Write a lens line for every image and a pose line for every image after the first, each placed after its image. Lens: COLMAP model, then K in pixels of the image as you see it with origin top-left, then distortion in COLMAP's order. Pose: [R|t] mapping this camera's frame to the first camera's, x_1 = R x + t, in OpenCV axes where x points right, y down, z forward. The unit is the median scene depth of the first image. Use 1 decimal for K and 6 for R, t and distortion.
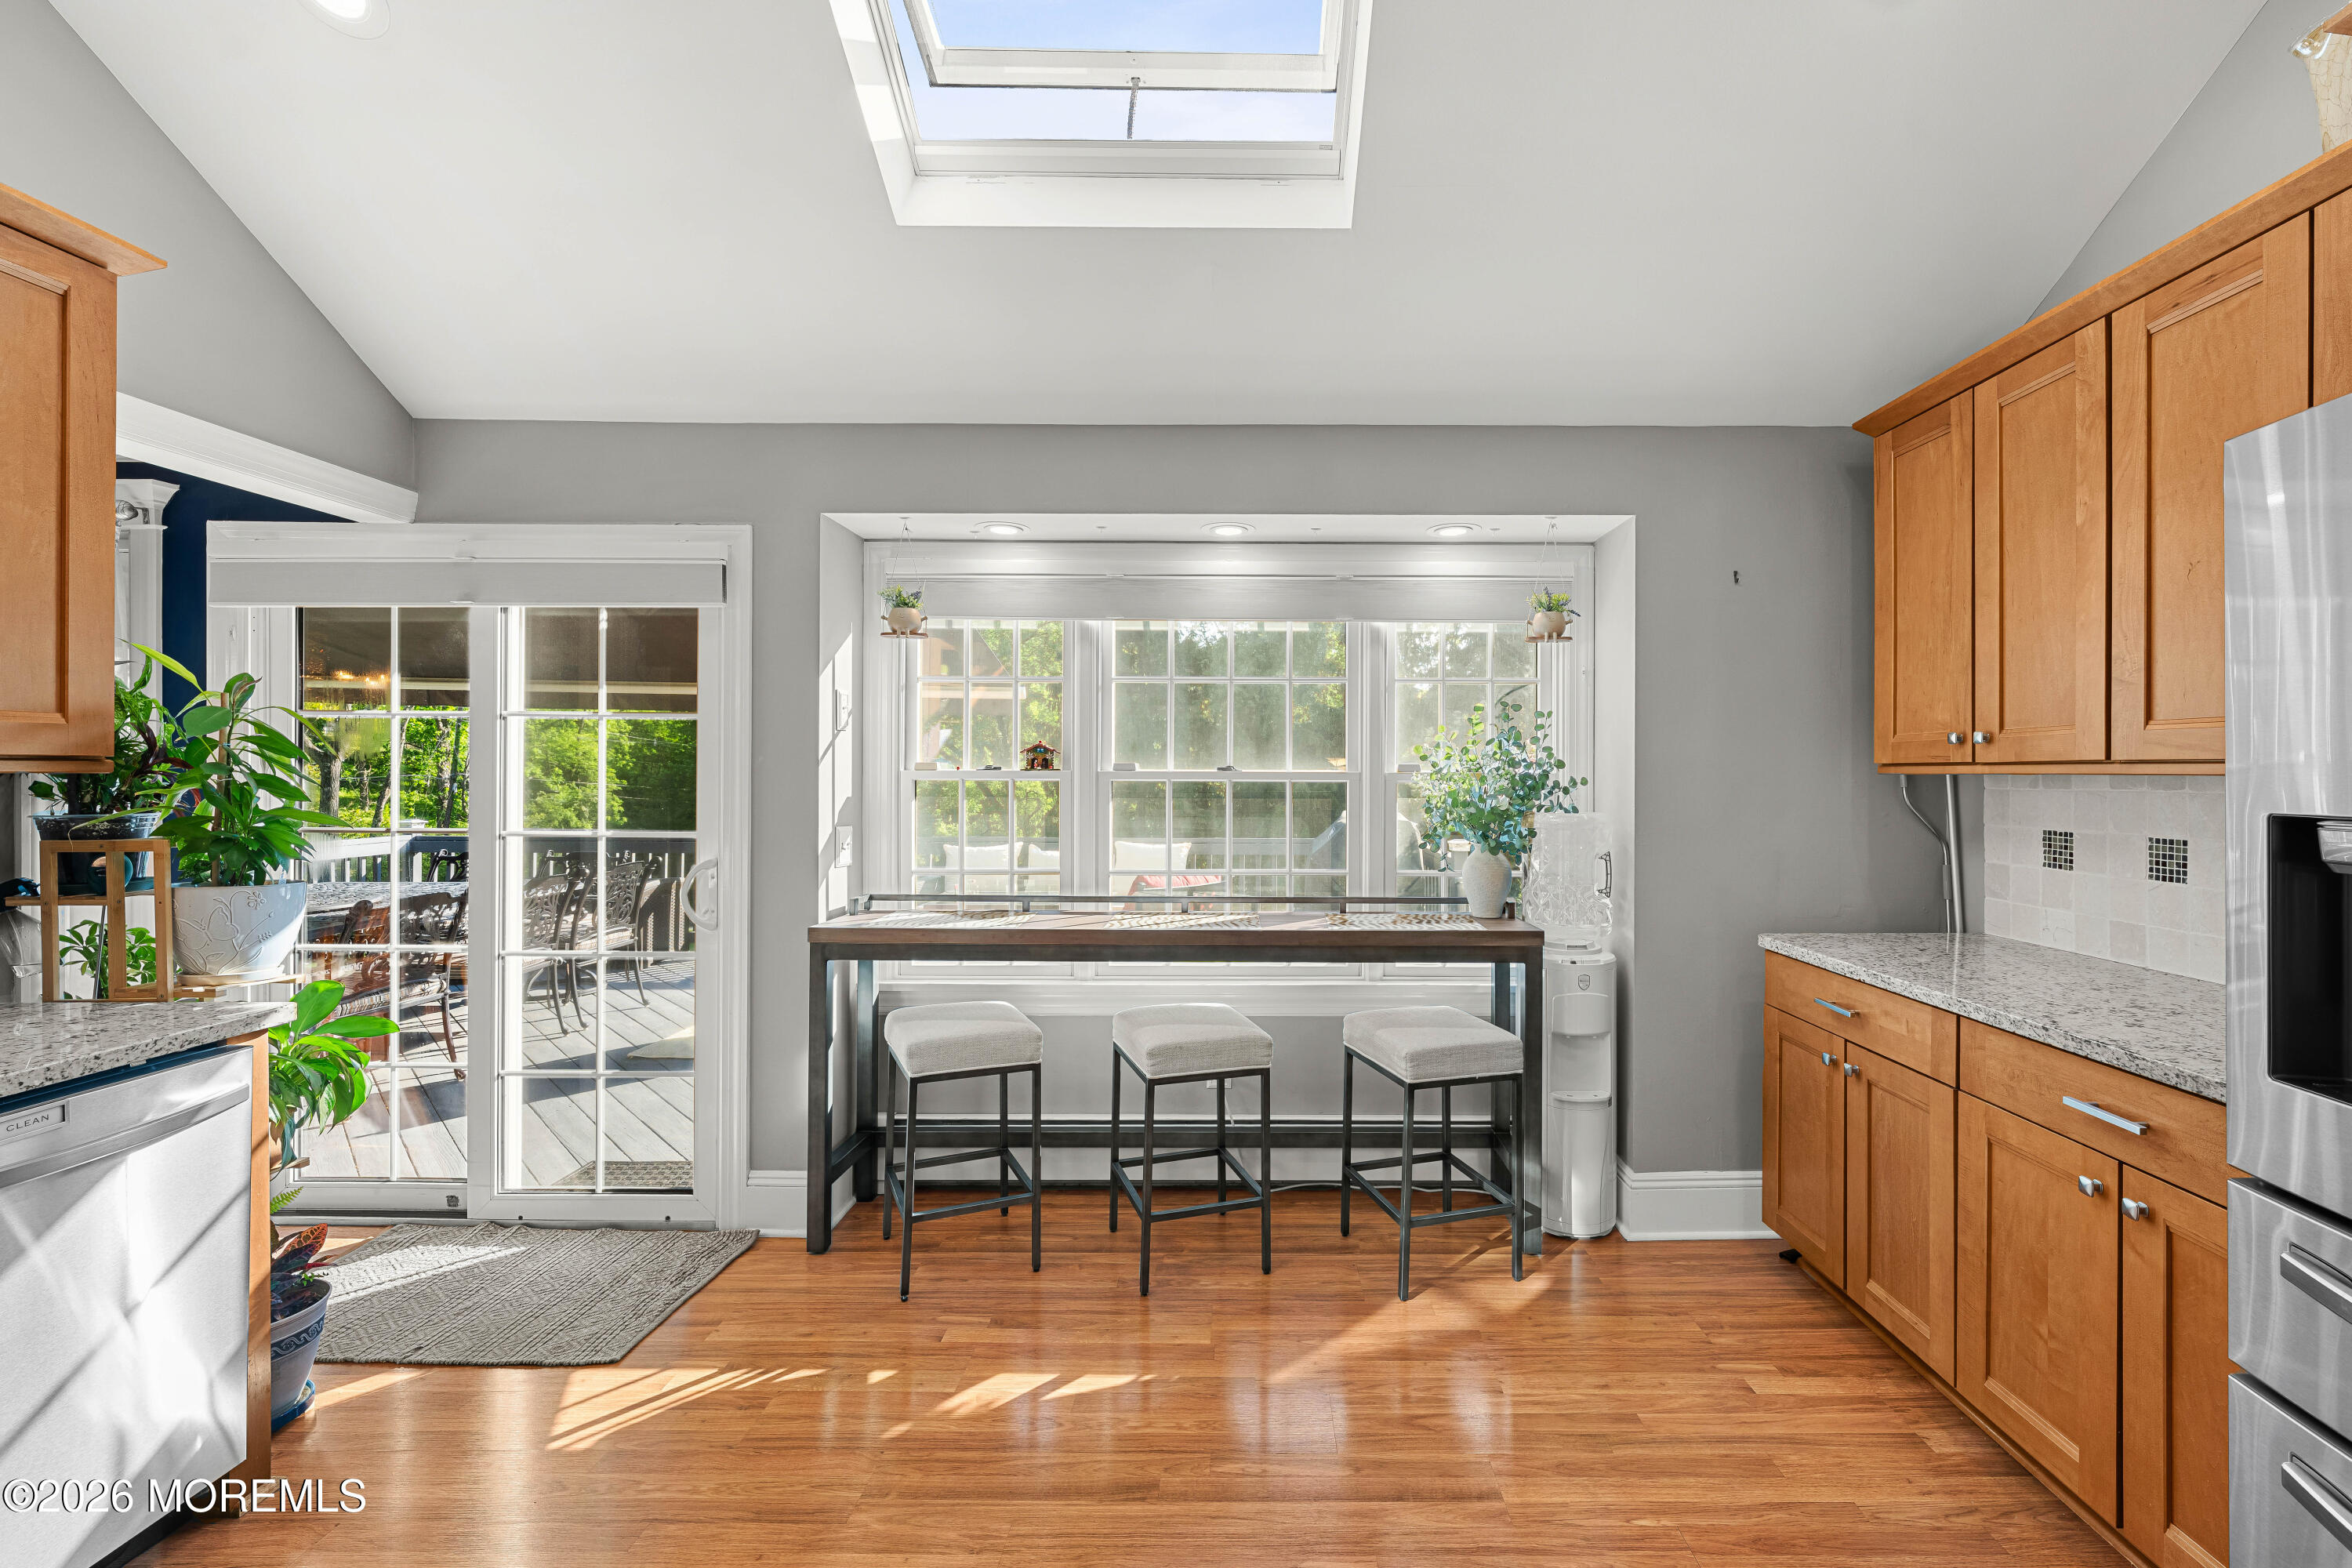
lens RADIAL K [[1063.6, 0, 1185.1], [0, 1063.6, 769.0], [0, 0, 1]] dist [-0.000358, -0.000193]
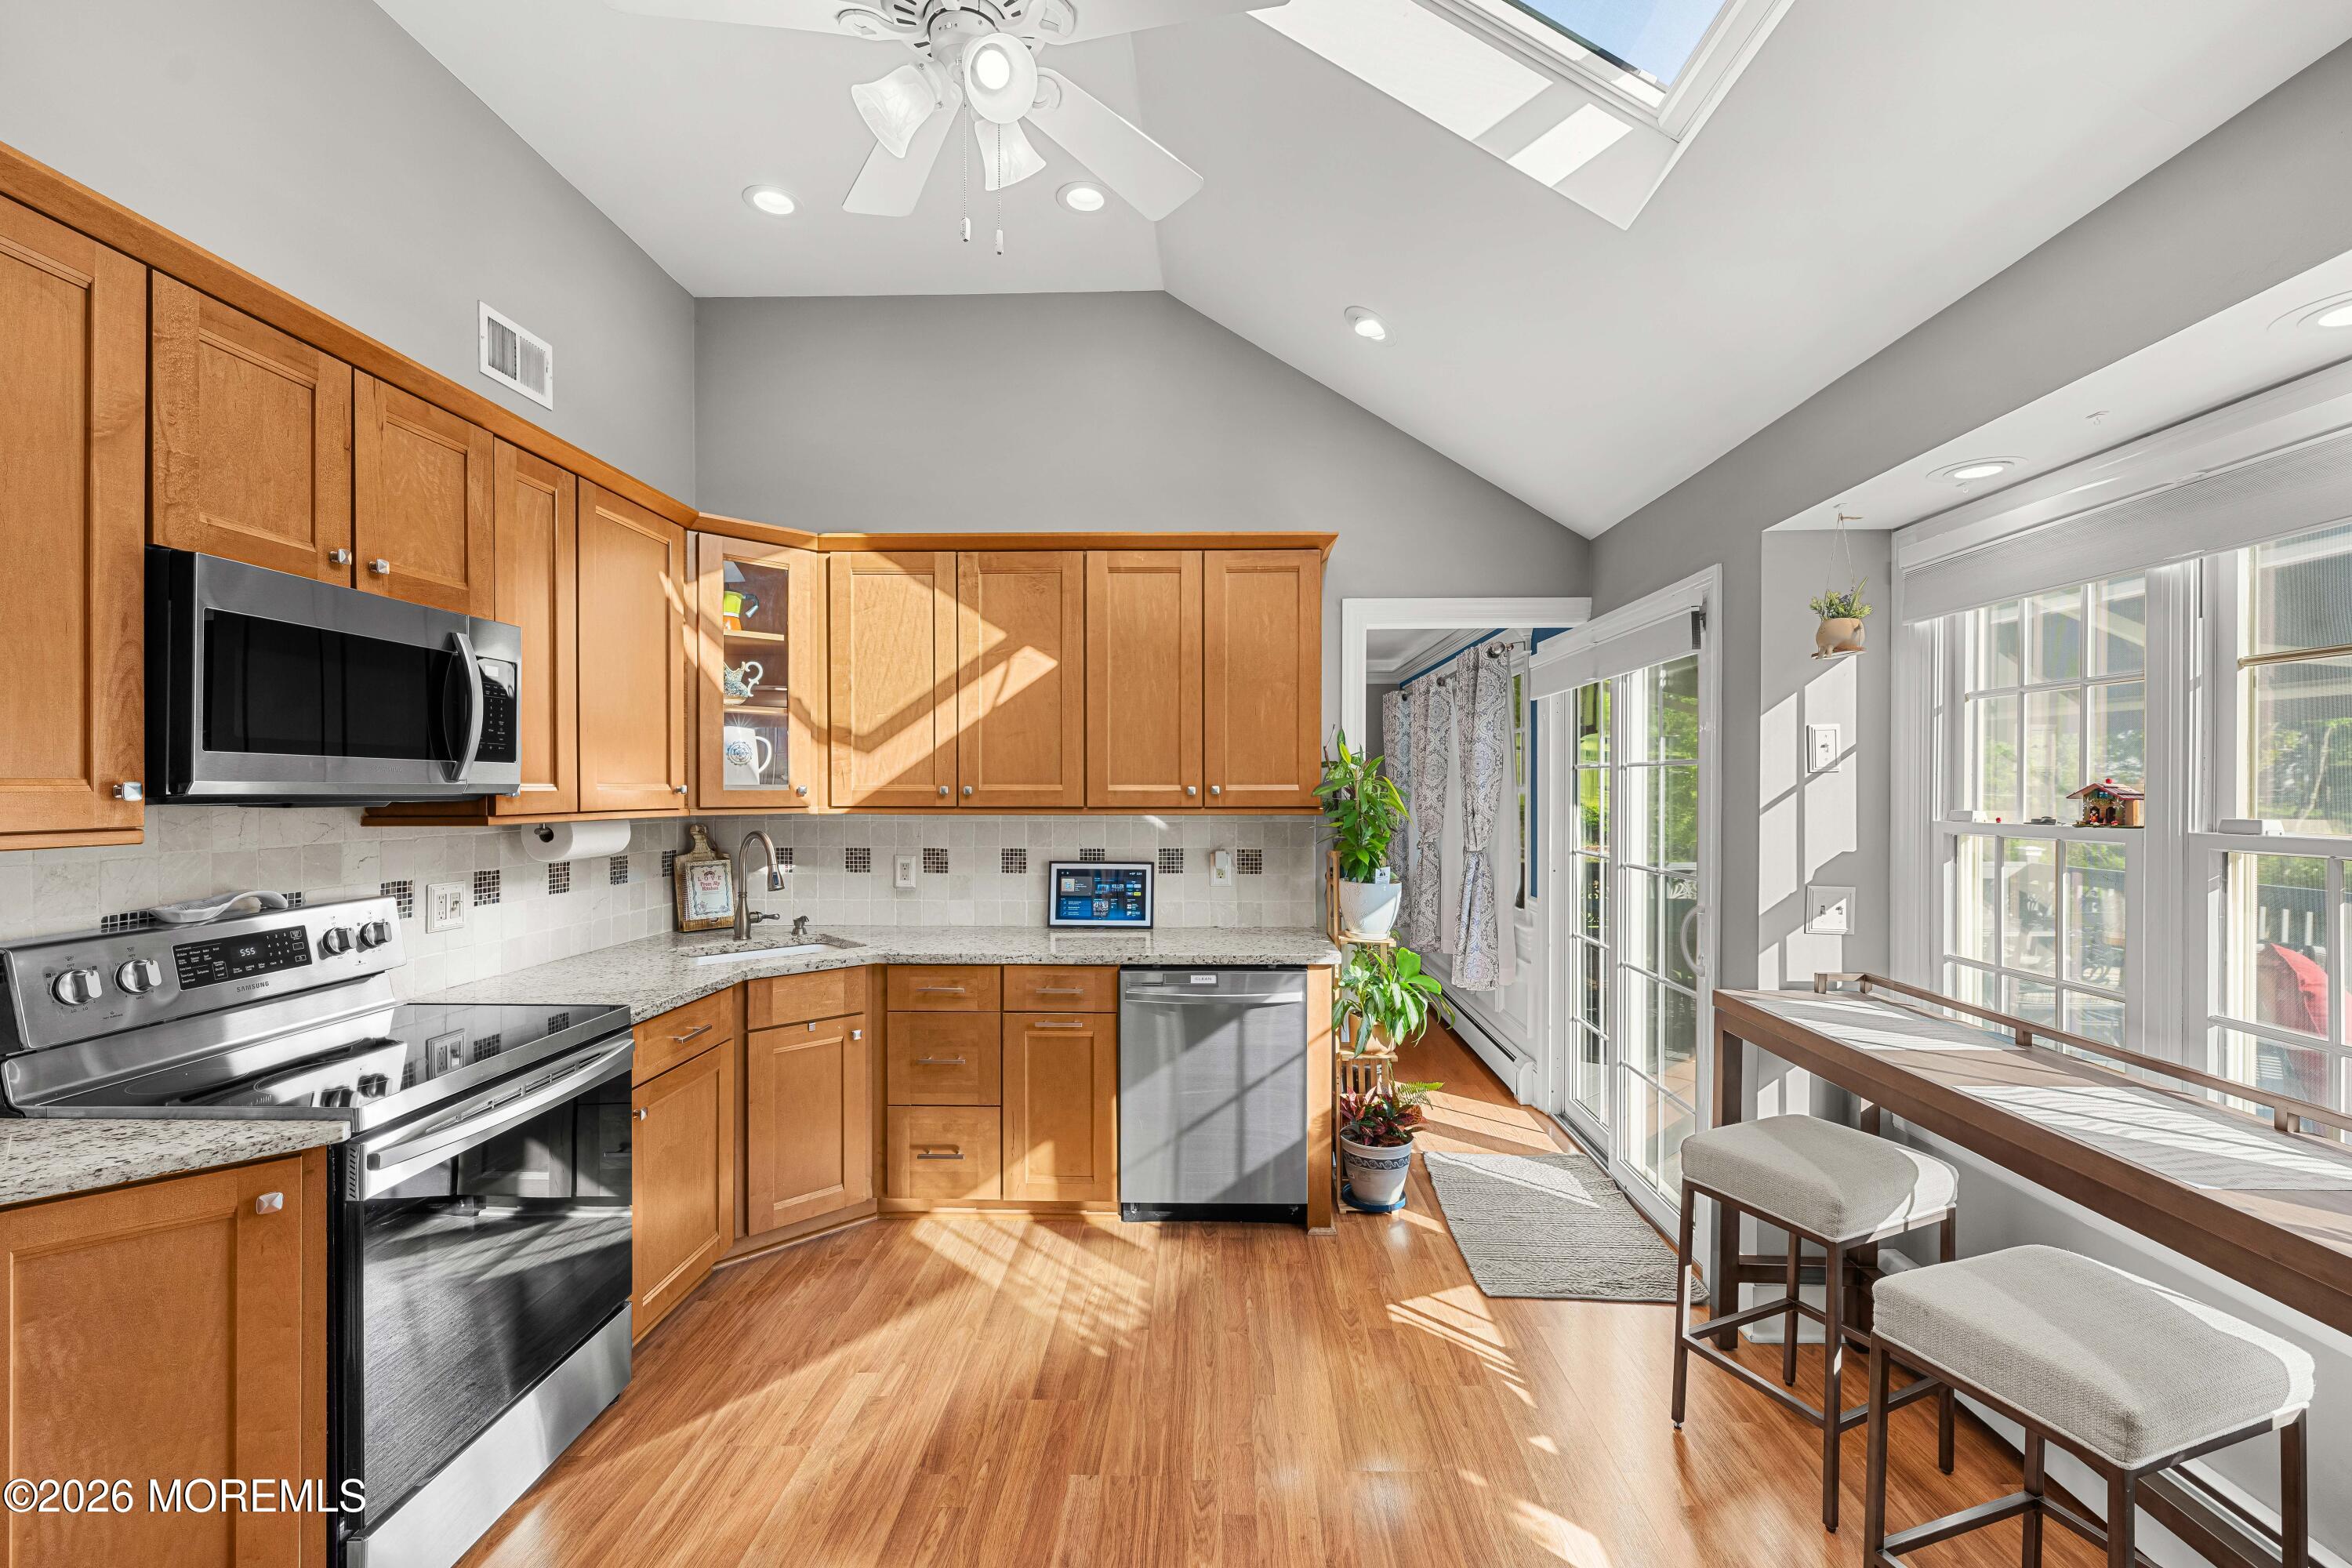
lens RADIAL K [[941.5, 0, 1176.0], [0, 941.5, 784.0], [0, 0, 1]] dist [-0.001080, -0.000423]
pose [[0.007872, -0.008434, -0.999933, 0.464472], [-0.000747, 0.999964, -0.008440, -0.021820], [0.999969, 0.000814, 0.007865, 0.526479]]
